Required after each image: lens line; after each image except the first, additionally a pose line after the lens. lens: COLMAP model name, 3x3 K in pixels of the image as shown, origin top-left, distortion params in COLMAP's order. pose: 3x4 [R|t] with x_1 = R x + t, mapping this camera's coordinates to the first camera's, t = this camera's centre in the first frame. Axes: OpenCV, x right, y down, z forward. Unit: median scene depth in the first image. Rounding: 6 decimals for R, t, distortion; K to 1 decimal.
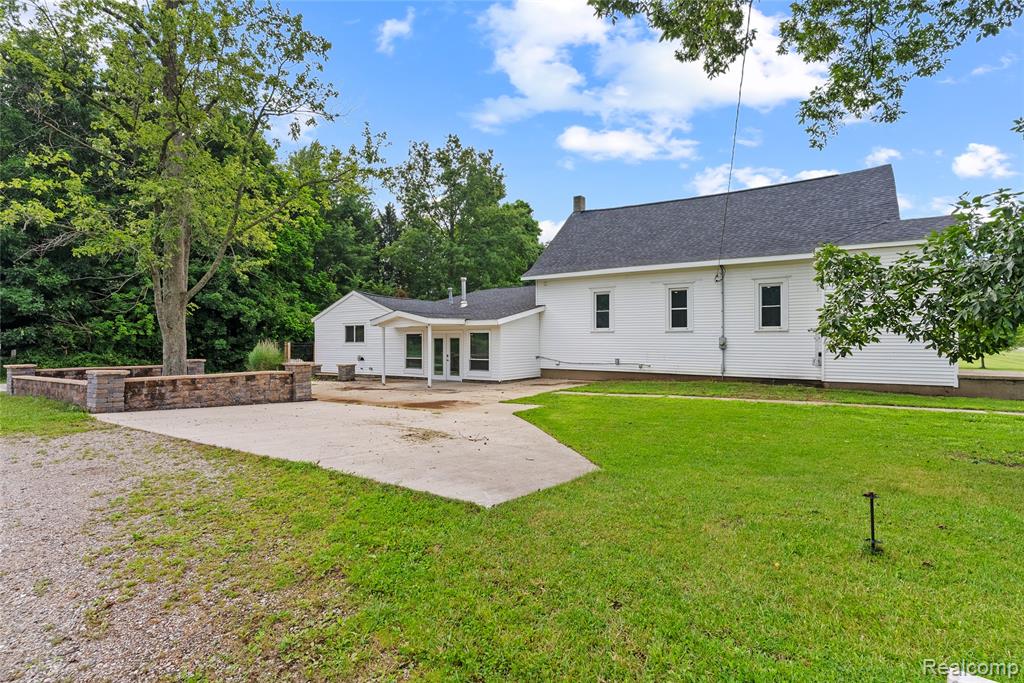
lens RADIAL K [[503.5, 0, 508.7], [0, 503.5, 339.4], [0, 0, 1]] dist [-0.002739, -0.000581]
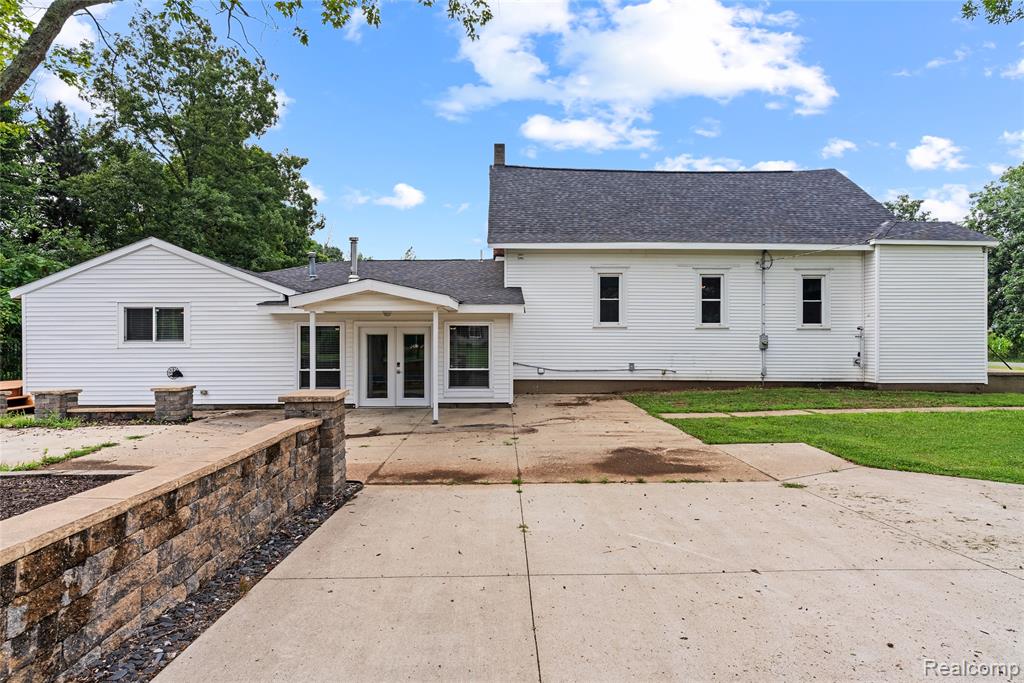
lens RADIAL K [[543.3, 0, 502.9], [0, 543.3, 342.7], [0, 0, 1]] dist [0.003447, 0.000107]
pose [[0.820081, 0.000079, 0.572247, -0.398721], [-0.003135, 0.999986, 0.004354, 0.004562], [-0.572238, -0.005365, 0.820070, 0.433898]]
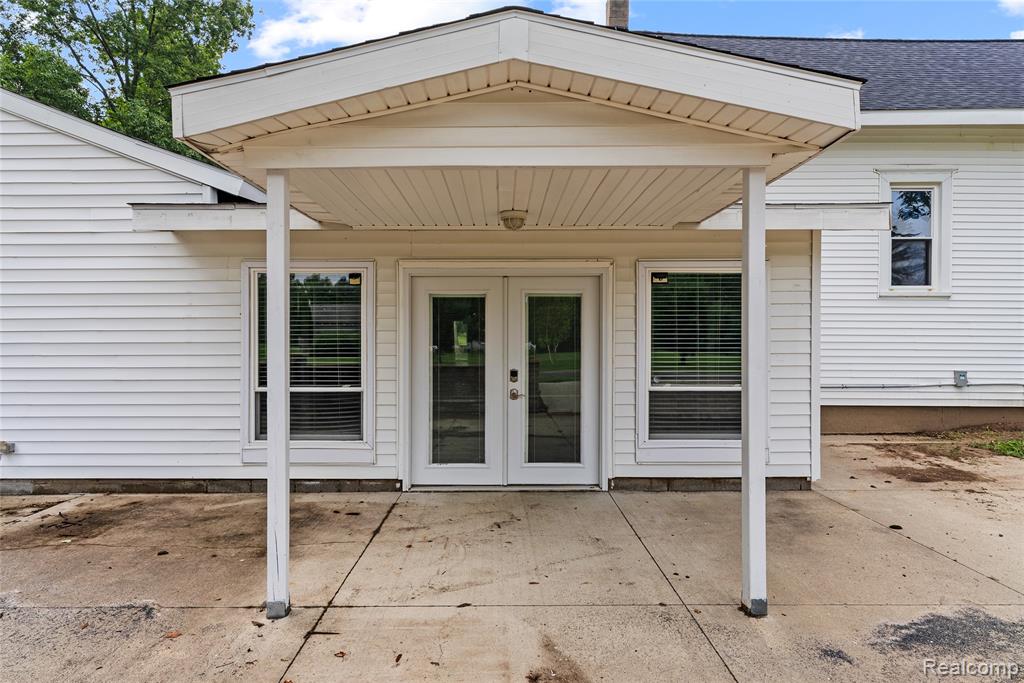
lens RADIAL K [[561.1, 0, 488.4], [0, 561.1, 346.0], [0, 0, 1]] dist [-0.001026, -0.000180]
pose [[0.831195, 0.002340, 0.555976, -0.279820], [-0.004015, 0.999990, 0.001792, 0.020367], [-0.555967, -0.003722, 0.831196, 0.836451]]
